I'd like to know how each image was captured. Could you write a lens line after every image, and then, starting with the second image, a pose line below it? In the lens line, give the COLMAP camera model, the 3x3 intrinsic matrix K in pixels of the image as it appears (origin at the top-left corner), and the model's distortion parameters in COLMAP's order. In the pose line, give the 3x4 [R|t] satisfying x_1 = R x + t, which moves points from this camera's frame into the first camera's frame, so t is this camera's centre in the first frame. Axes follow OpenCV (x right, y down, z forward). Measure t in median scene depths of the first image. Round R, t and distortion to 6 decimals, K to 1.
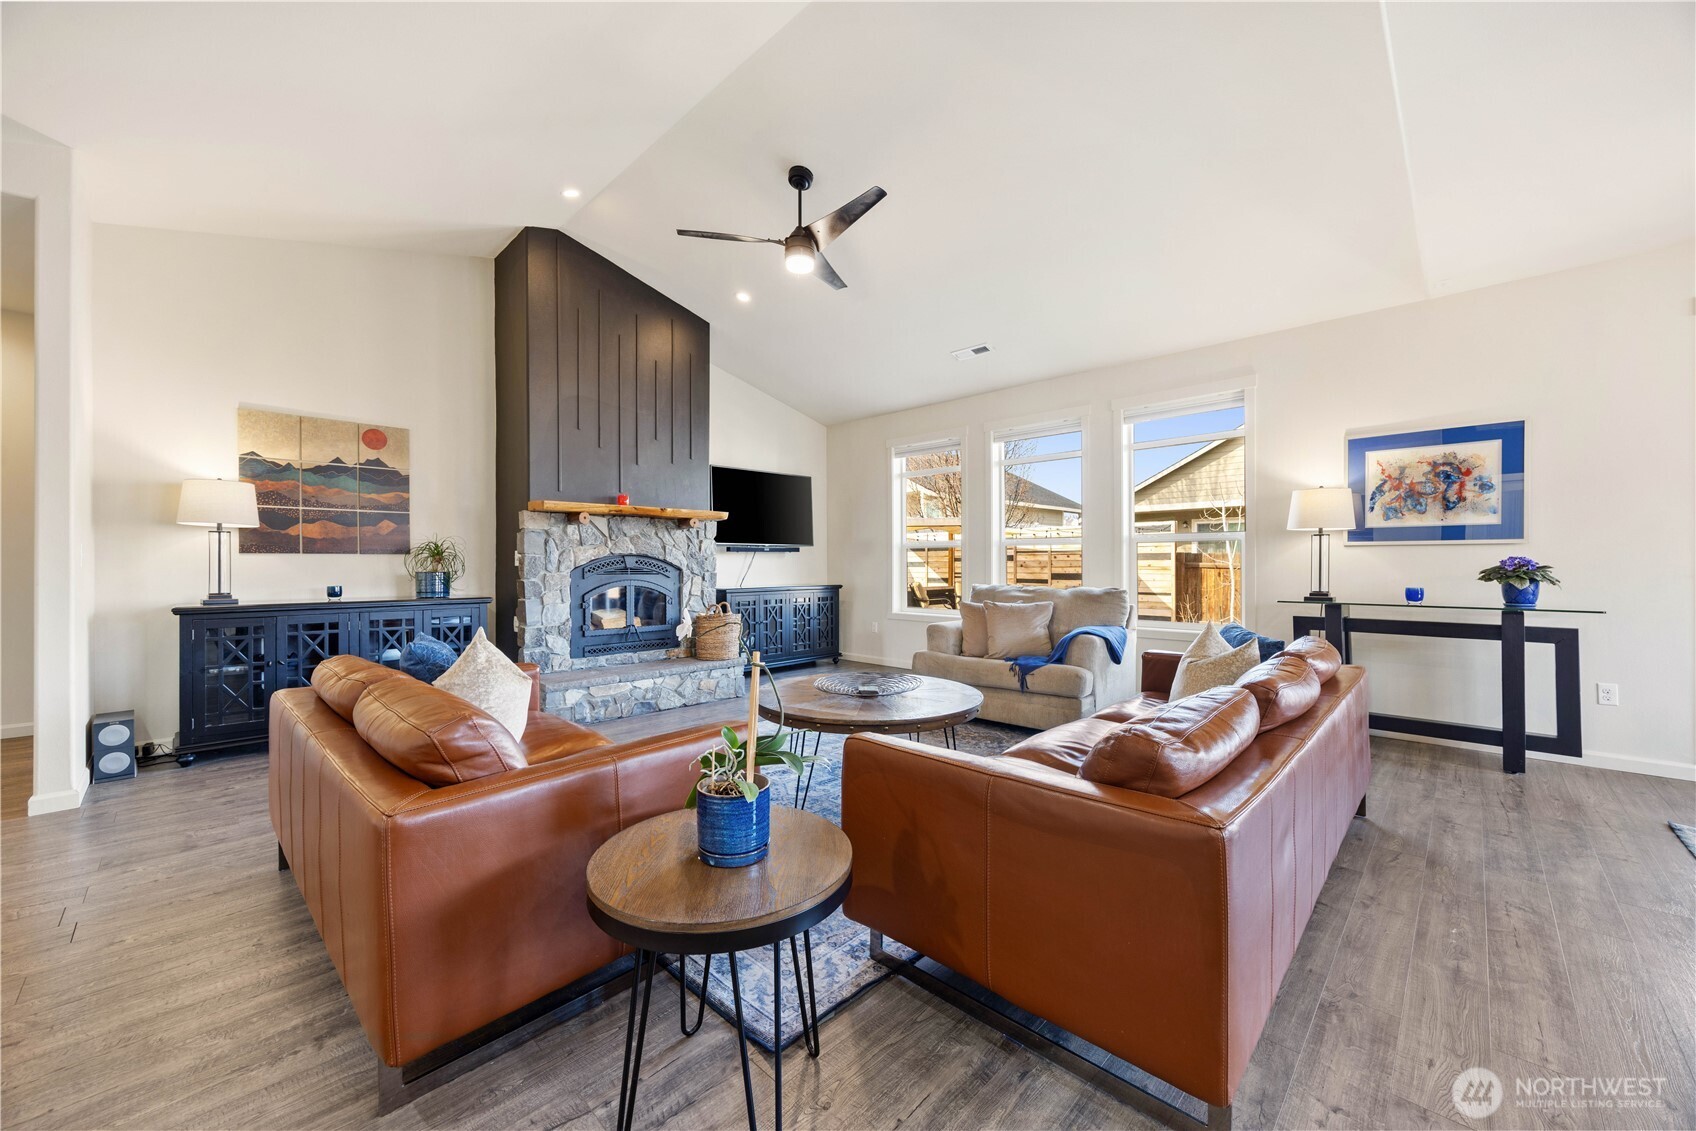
lens RADIAL K [[647.9, 0, 834.4], [0, 647.9, 559.8], [0, 0, 1]] dist [-0.004200, -0.000147]
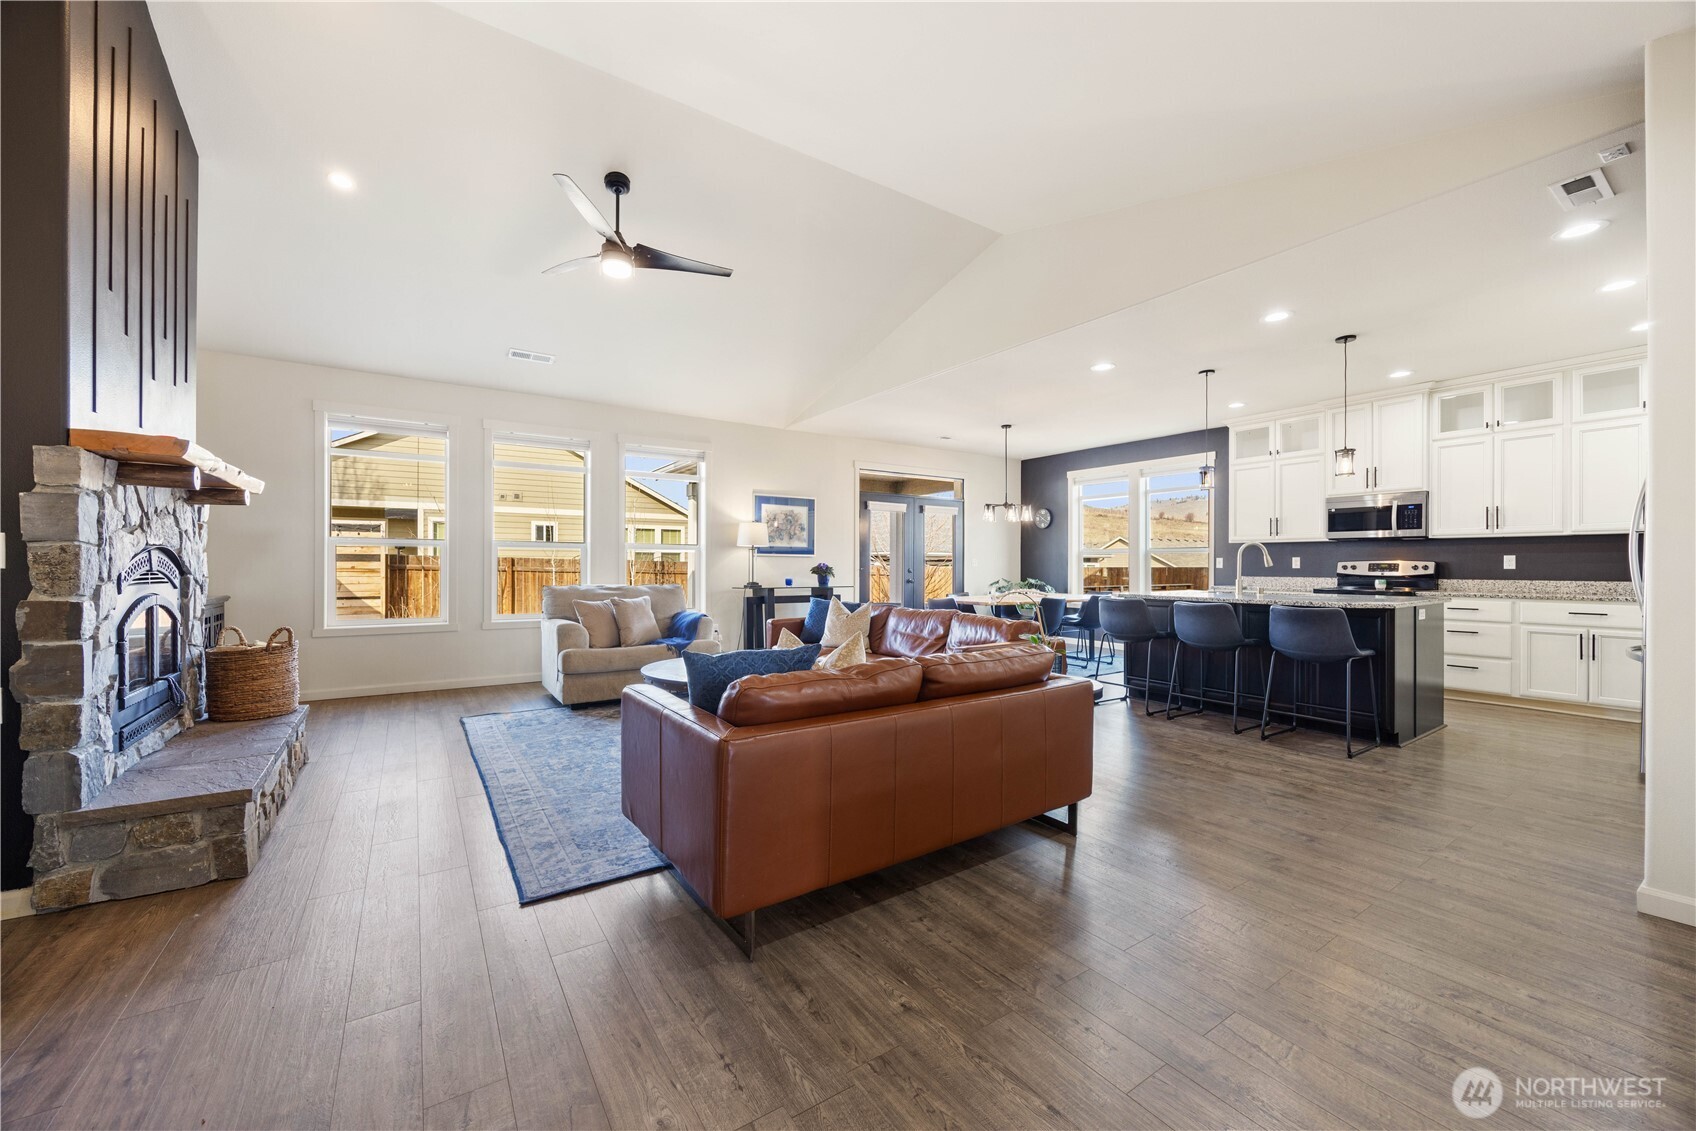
lens RADIAL K [[647.9, 0, 847.8], [0, 647.9, 573.8], [0, 0, 1]] dist [-0.004200, -0.000147]
pose [[0.194559, -0.009952, 0.980840, -0.870808], [-0.008332, 0.999896, 0.011798, 0.003603], [-0.980855, -0.010467, 0.194455, 0.405800]]
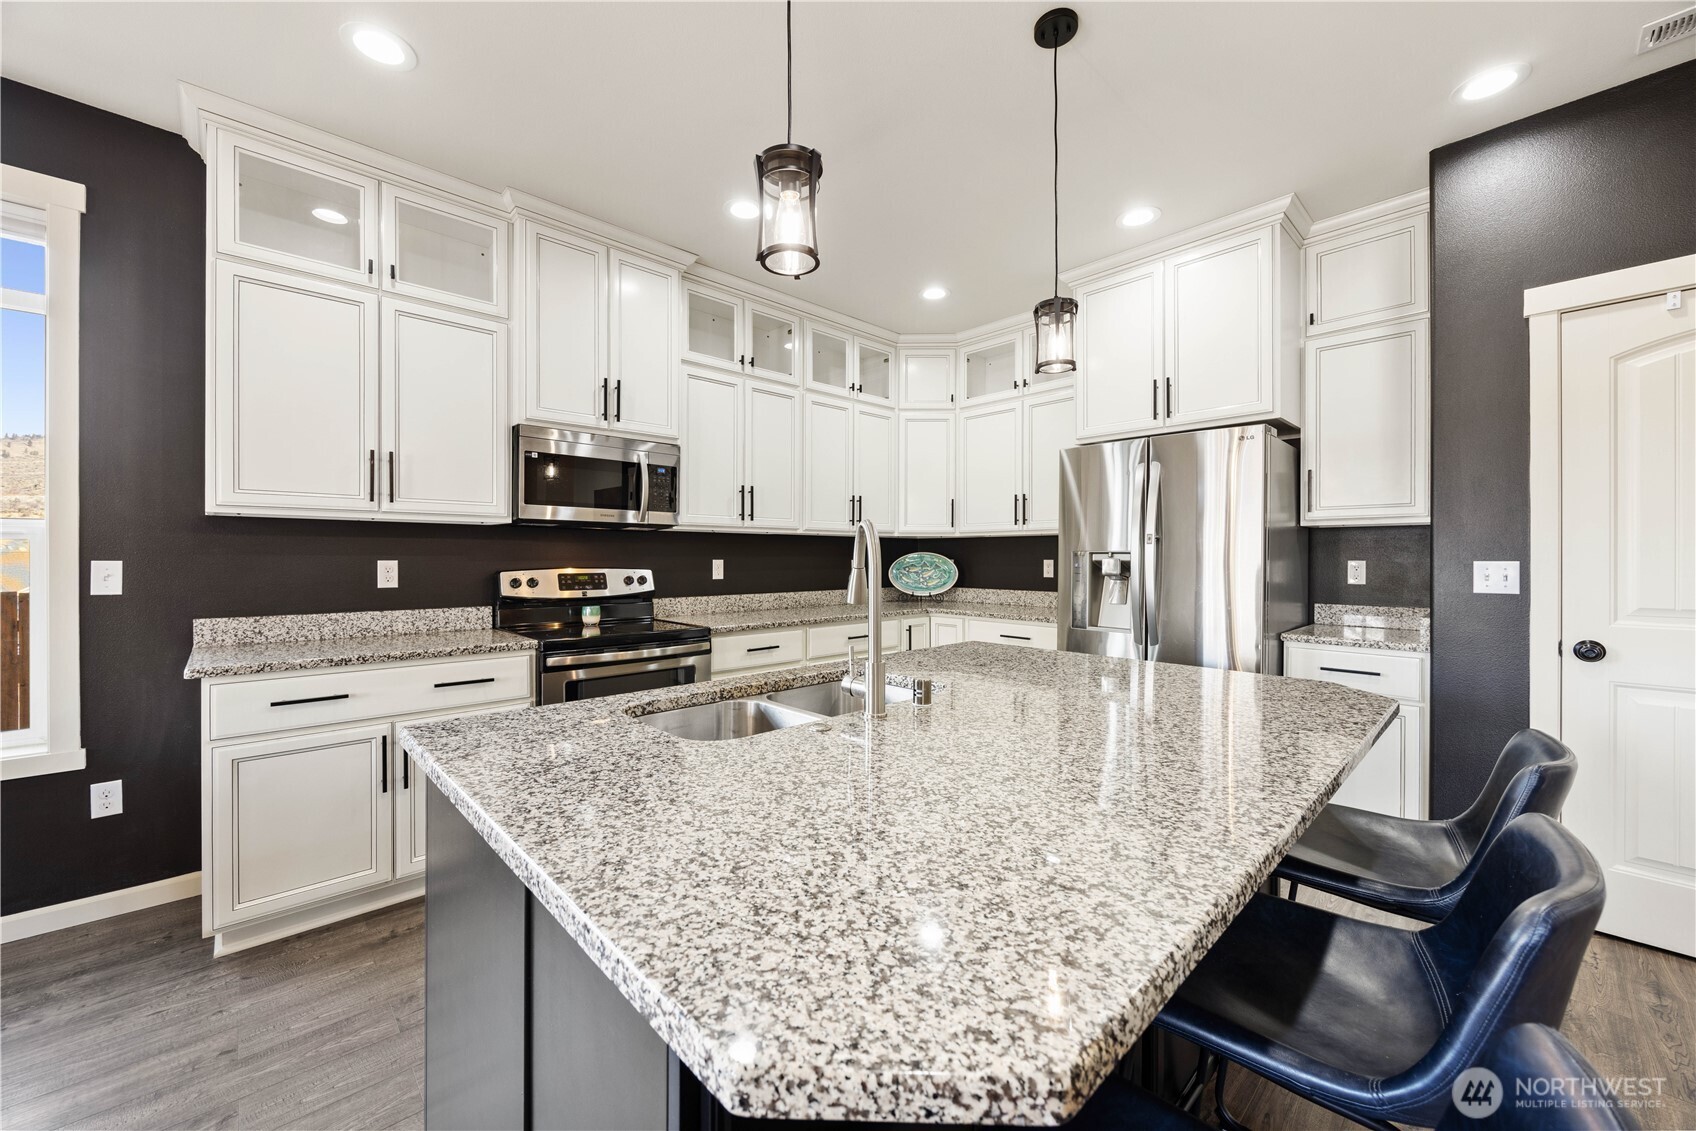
lens RADIAL K [[647.9, 0, 837.5], [0, 647.9, 557.4], [0, 0, 1]] dist [-0.004200, -0.000147]
pose [[-0.999056, 0.002171, 0.043394, 0.454024], [0.001891, 0.999977, -0.006483, -0.025784], [-0.043407, -0.006395, -0.999037, 0.241877]]
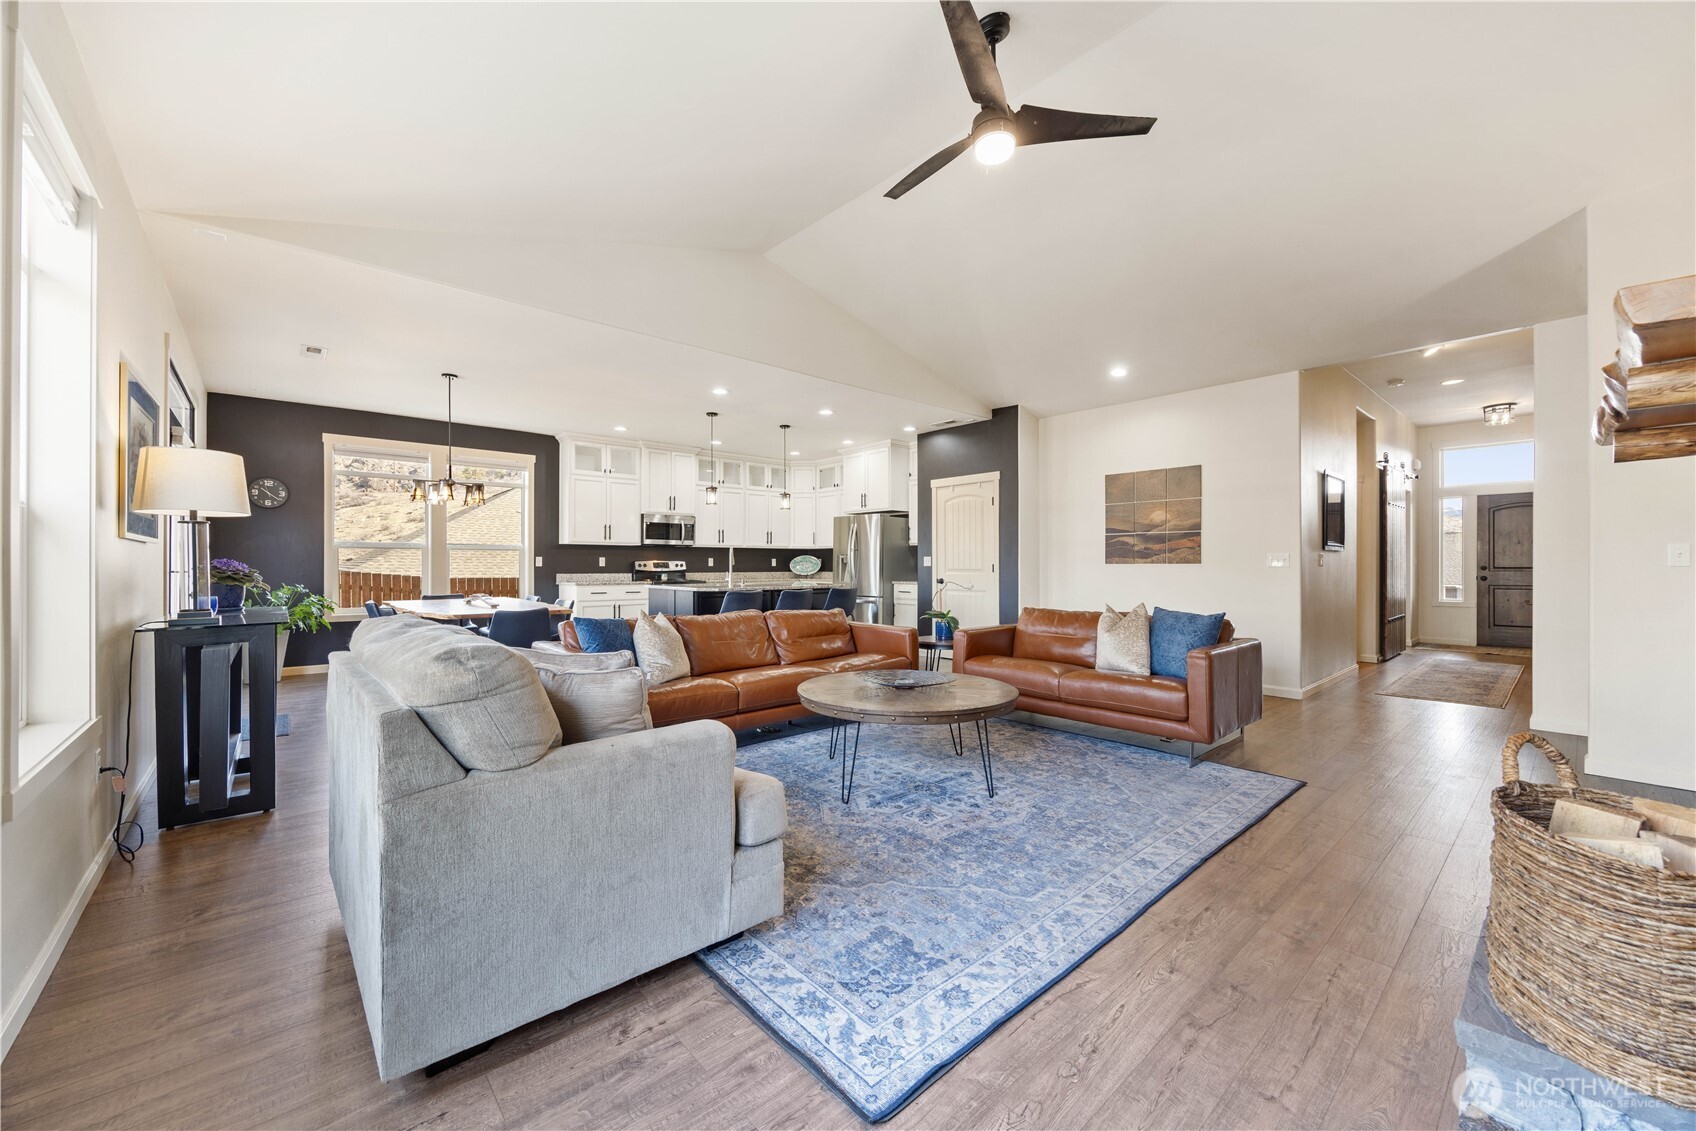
lens RADIAL K [[647.9, 0, 831.8], [0, 647.9, 567.0], [0, 0, 1]] dist [-0.004200, -0.000147]
pose [[-0.996707, 0.002131, 0.081057, 0.059918], [0.001910, 0.999994, -0.002811, 0.008702], [-0.081062, -0.002647, -0.996706, 1.552075]]
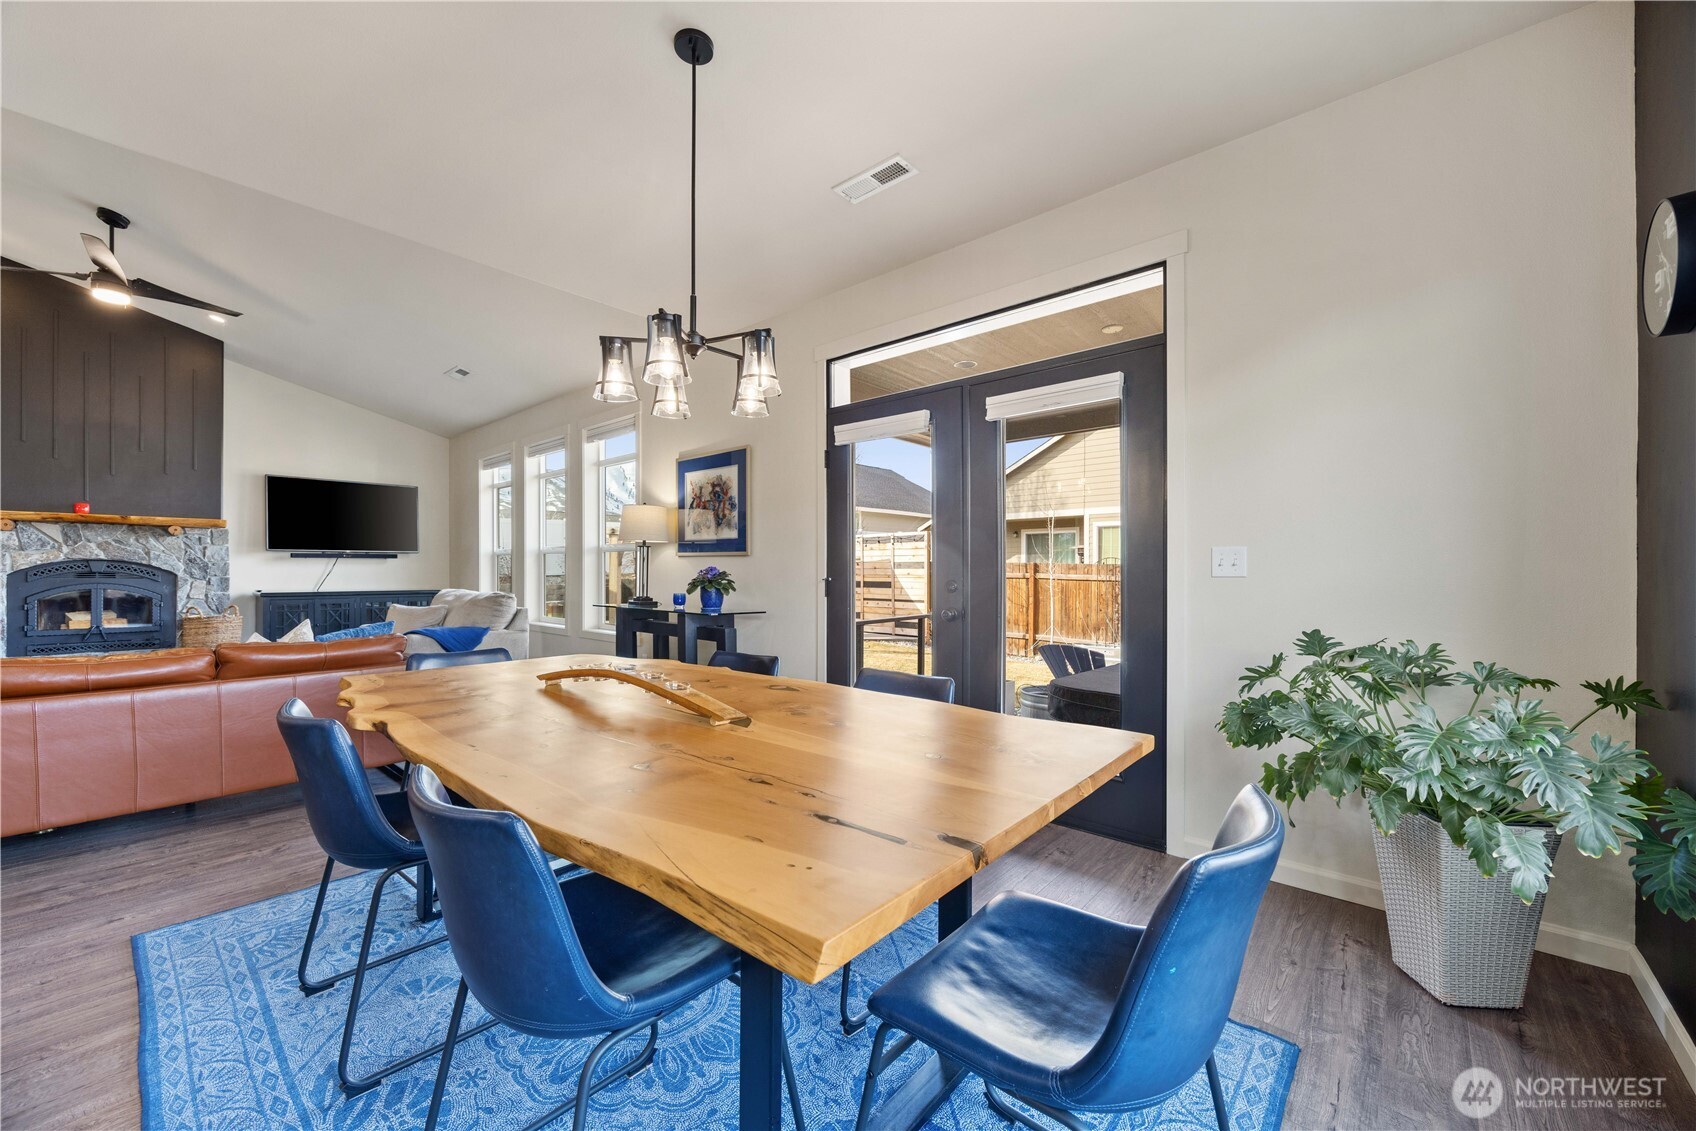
lens RADIAL K [[647.9, 0, 831.4], [0, 647.9, 567.4], [0, 0, 1]] dist [-0.004200, -0.000147]
pose [[0.998674, 0.006322, 0.051098, 0.999758], [-0.006399, 0.999979, 0.001328, -0.005036], [-0.051088, -0.001653, 0.998693, -0.140815]]
